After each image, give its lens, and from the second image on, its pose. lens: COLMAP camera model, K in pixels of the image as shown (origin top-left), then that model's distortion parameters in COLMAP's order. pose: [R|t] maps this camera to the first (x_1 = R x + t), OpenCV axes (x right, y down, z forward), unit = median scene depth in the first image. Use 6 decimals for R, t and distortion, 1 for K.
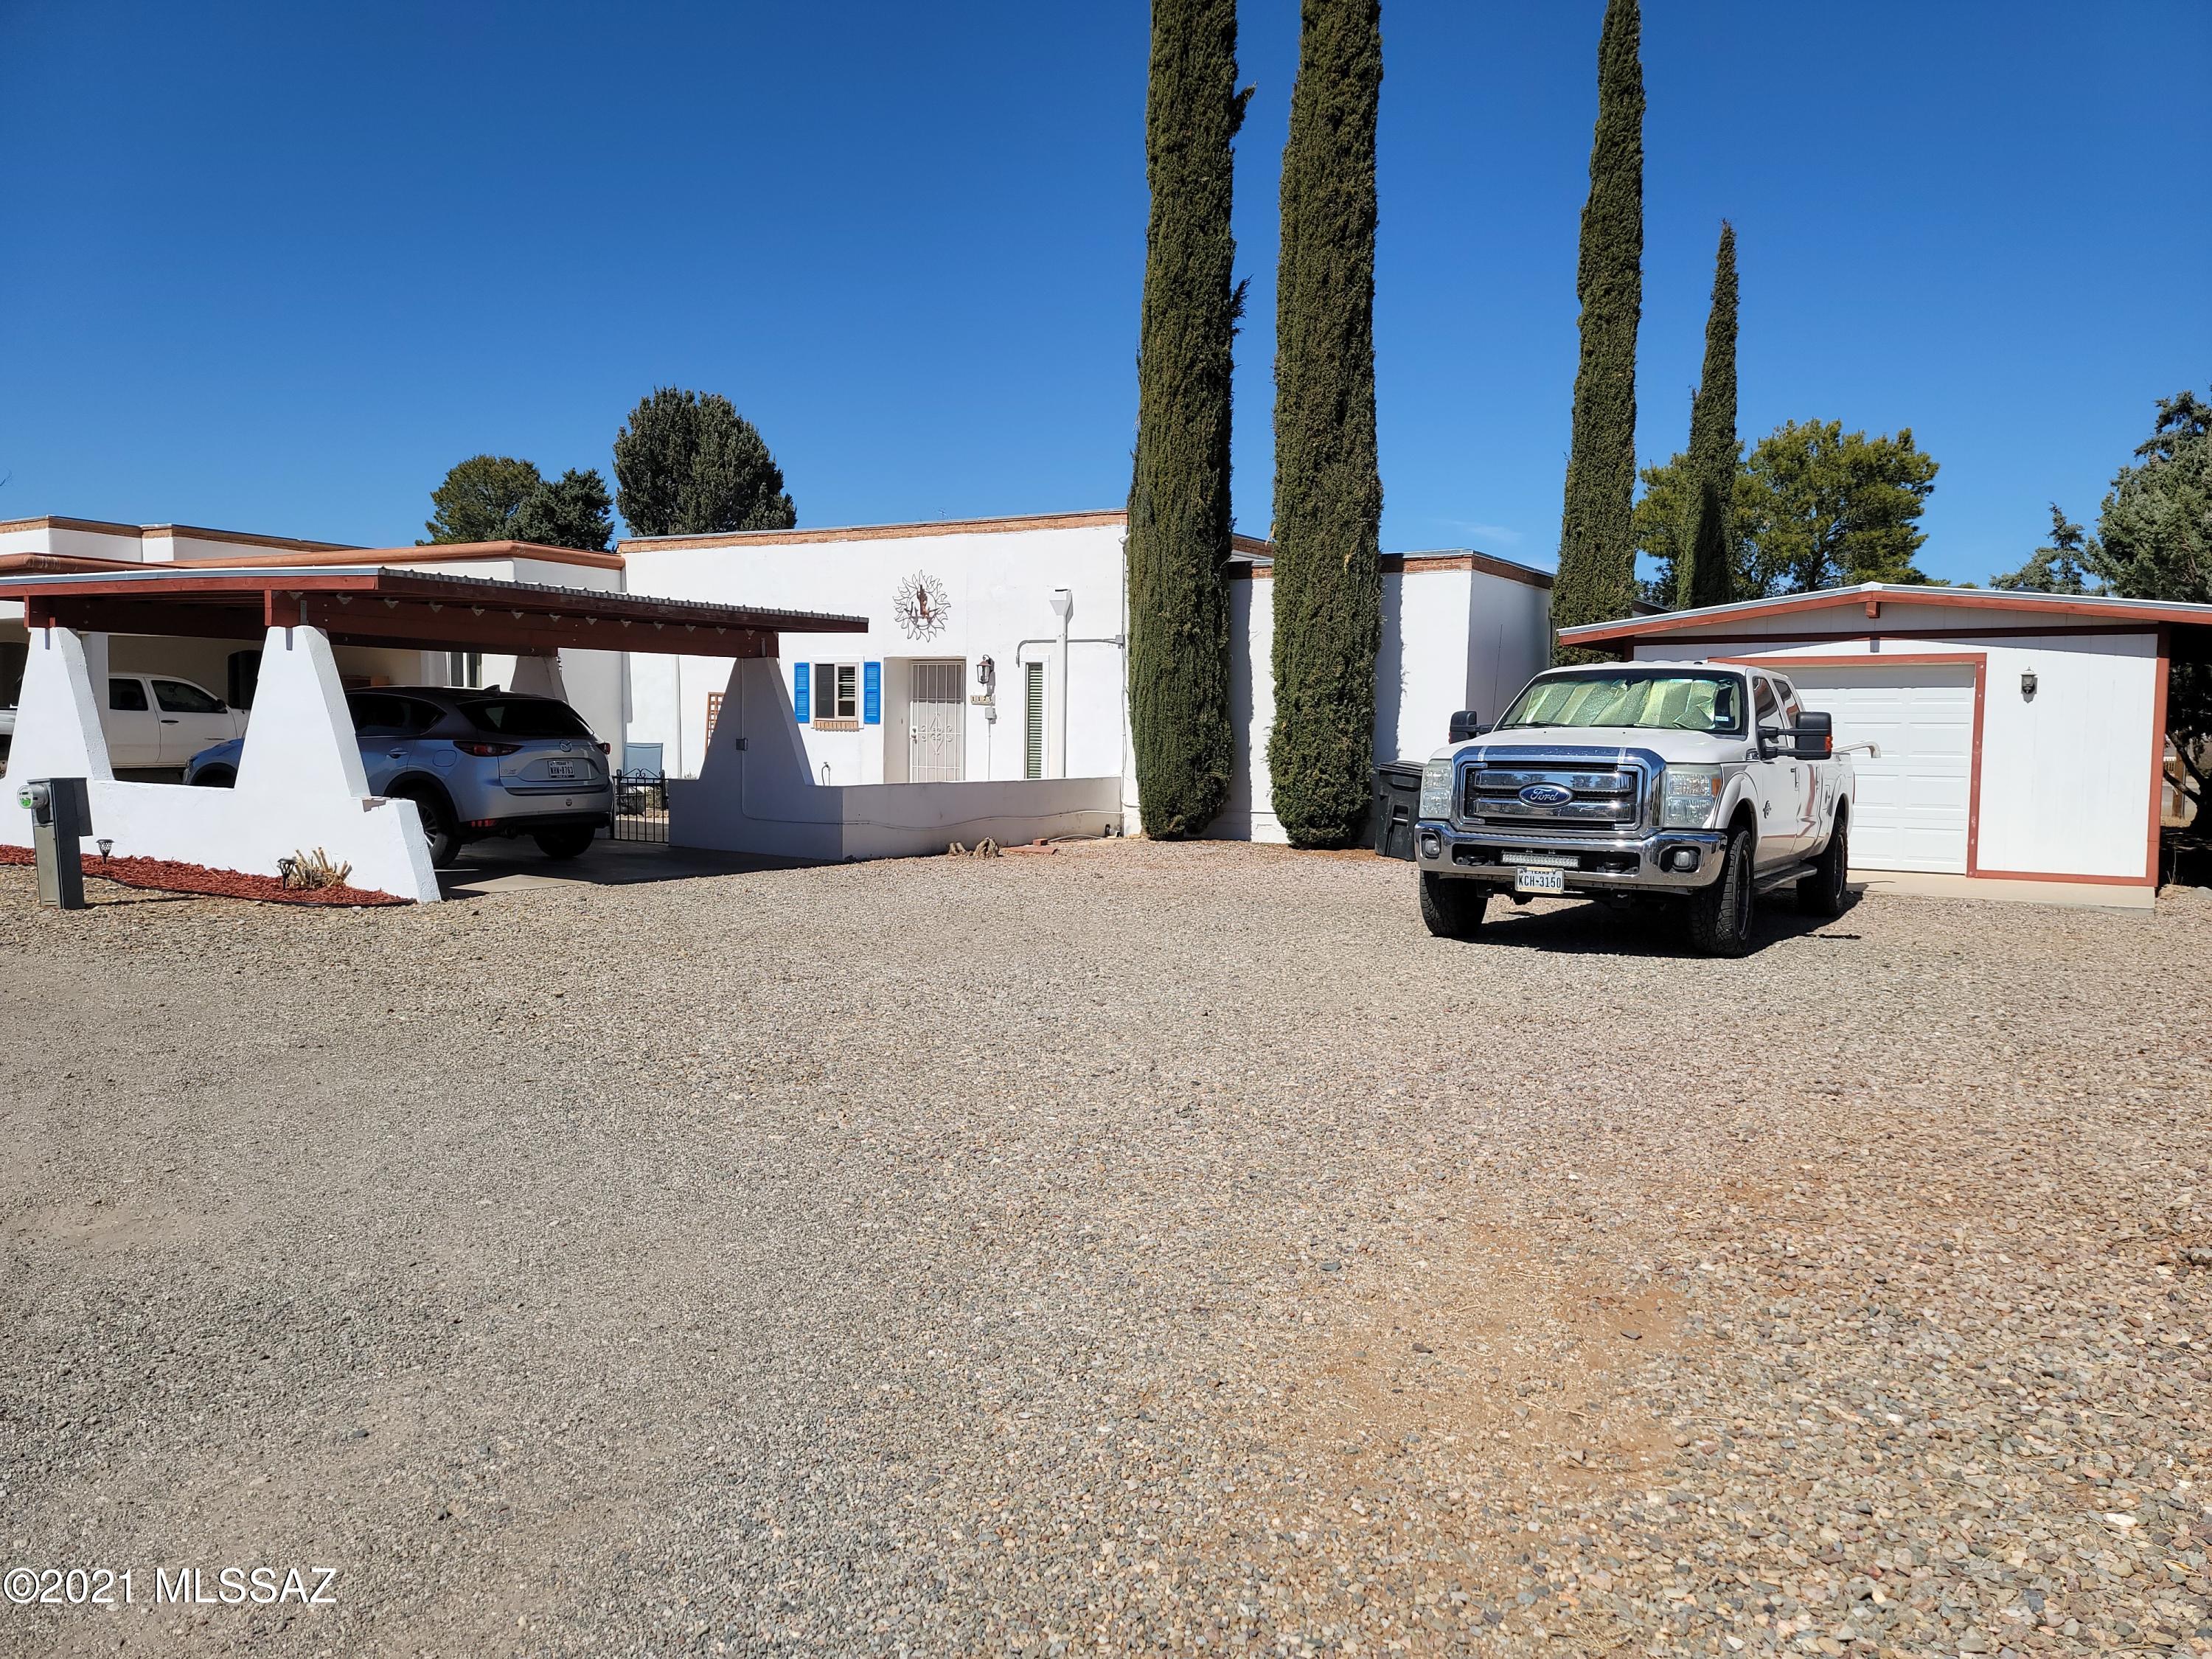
lens RADIAL K [[1612.4, 0, 1134.4], [0, 1612.4, 841.0], [0, 0, 1]] dist [0.067878, -0.035087]
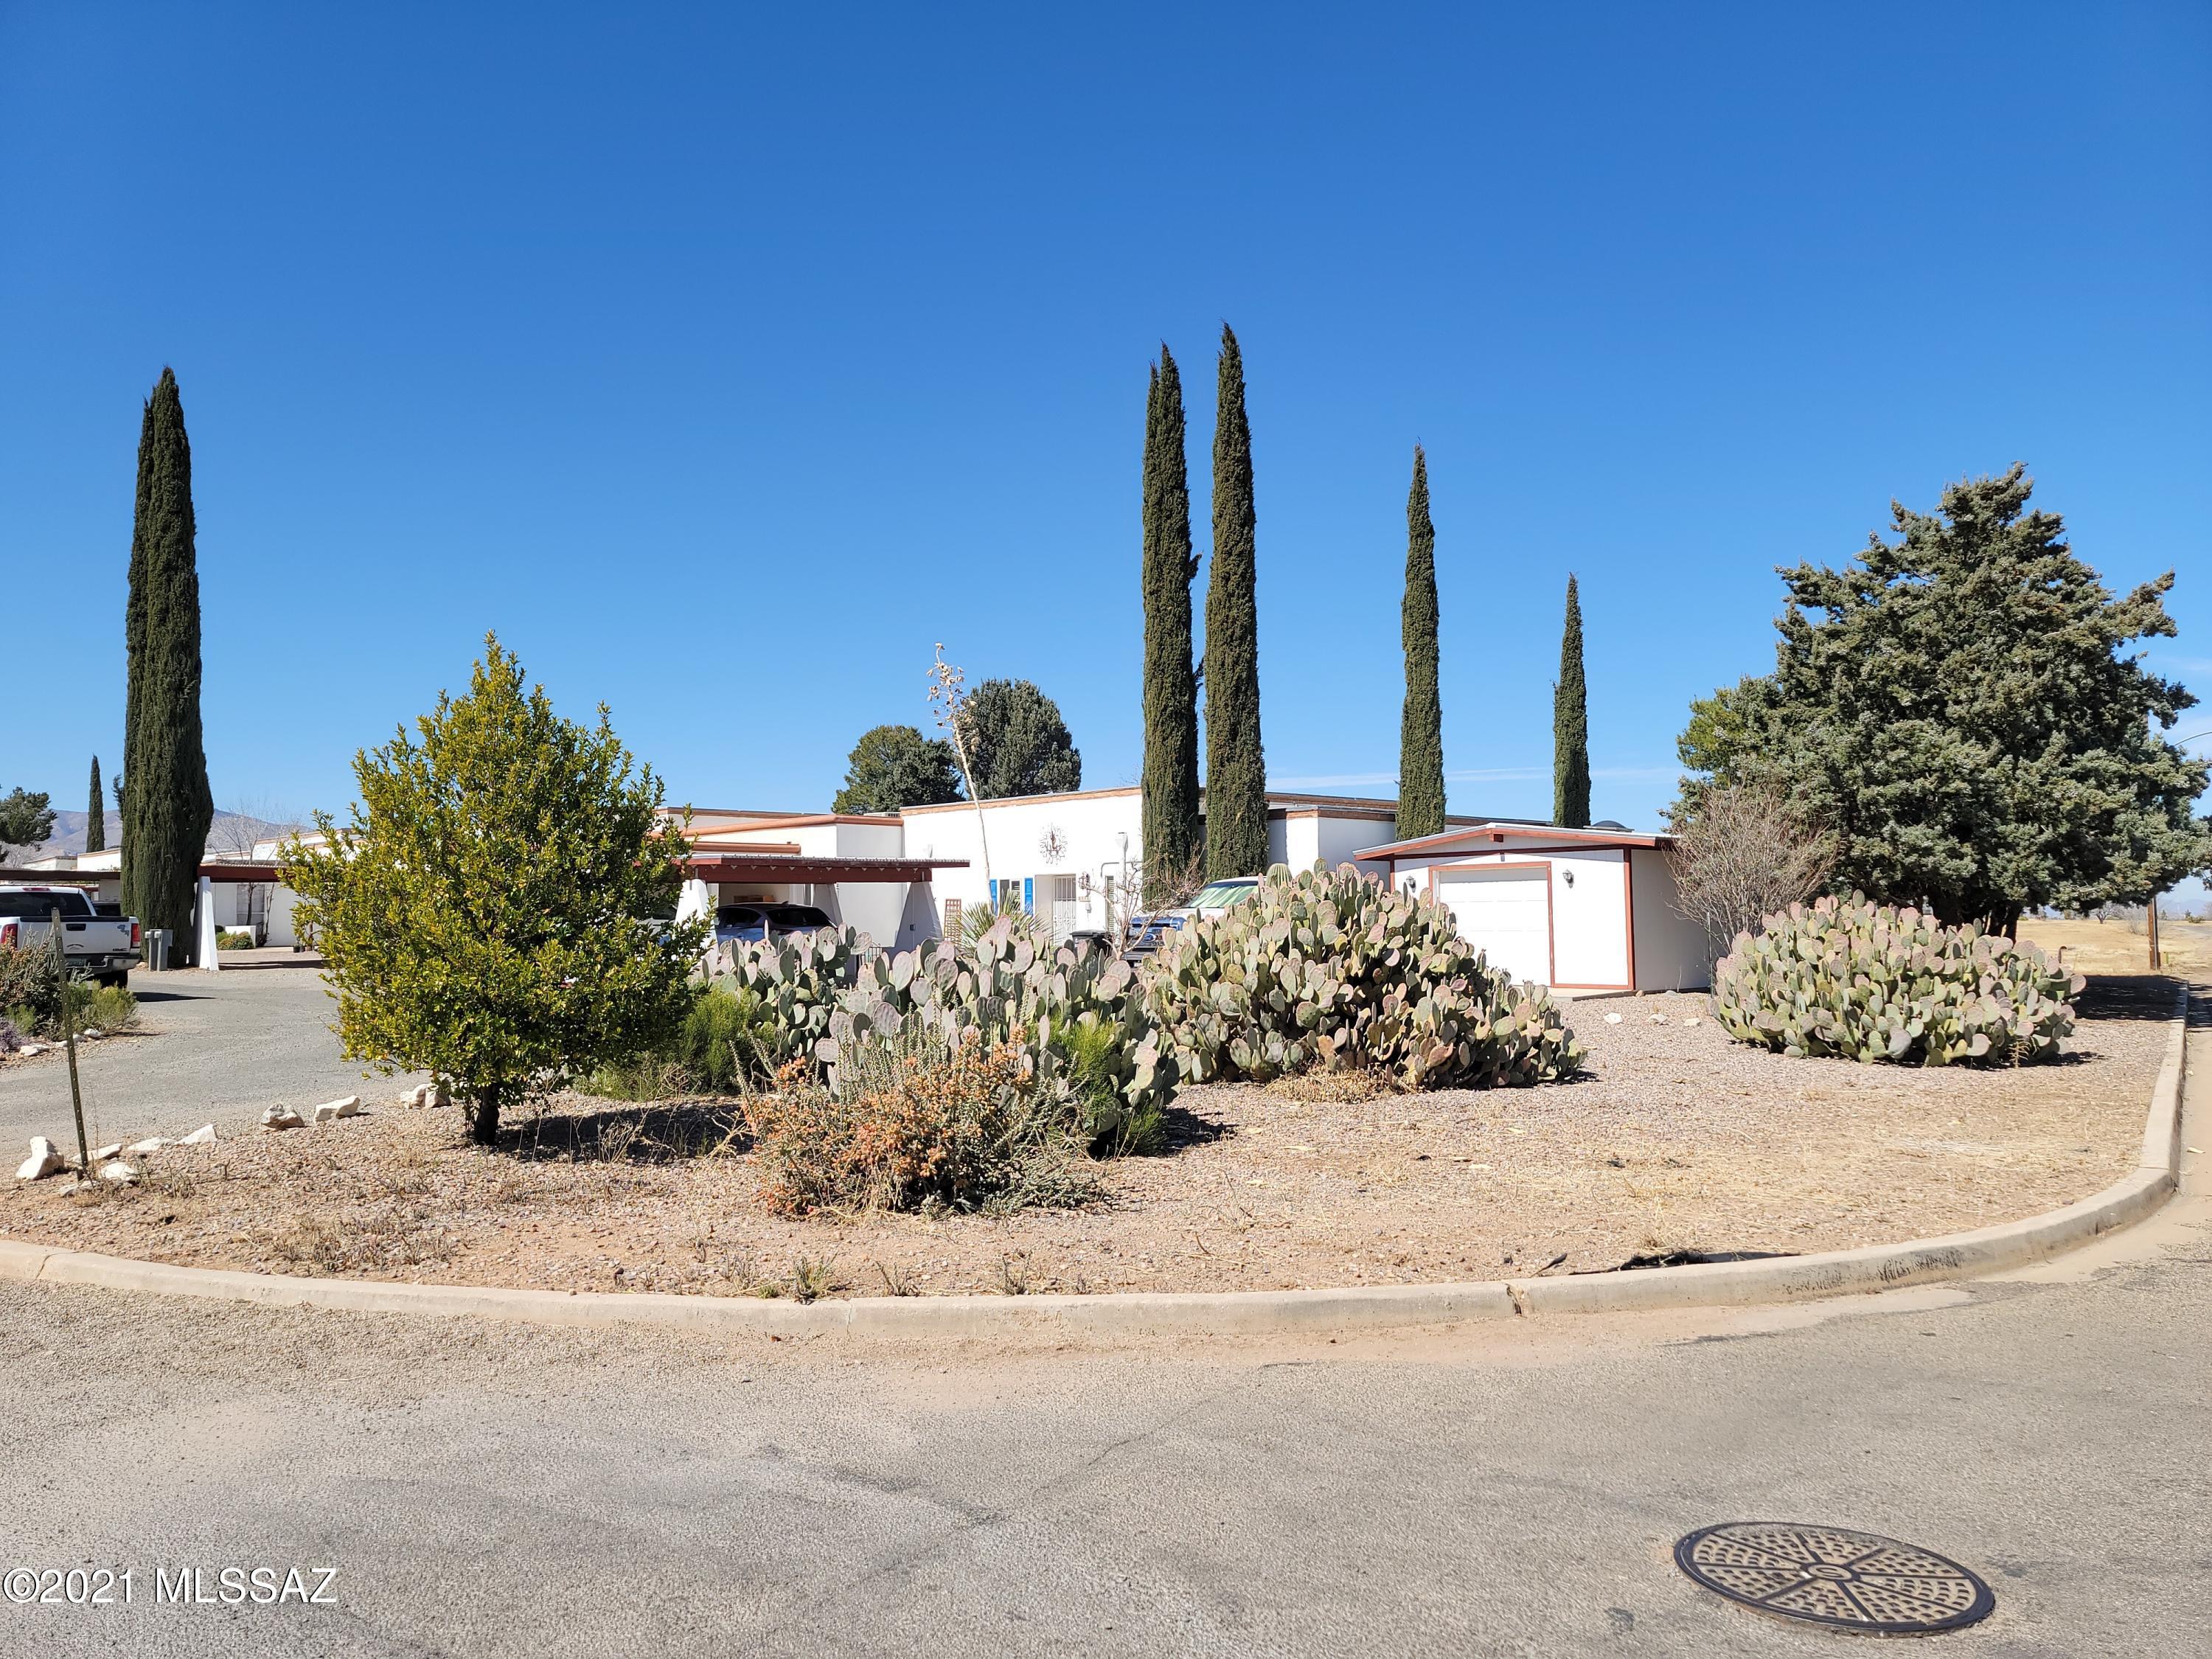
lens RADIAL K [[1612.4, 0, 1111.4], [0, 1612.4, 843.3], [0, 0, 1]] dist [0.067878, -0.035087]
pose [[0.961988, -0.037008, -0.270571, 0.443494], [0.005175, 0.993067, -0.117433, 0.058505], [0.273041, 0.111569, 0.955511, -0.674632]]
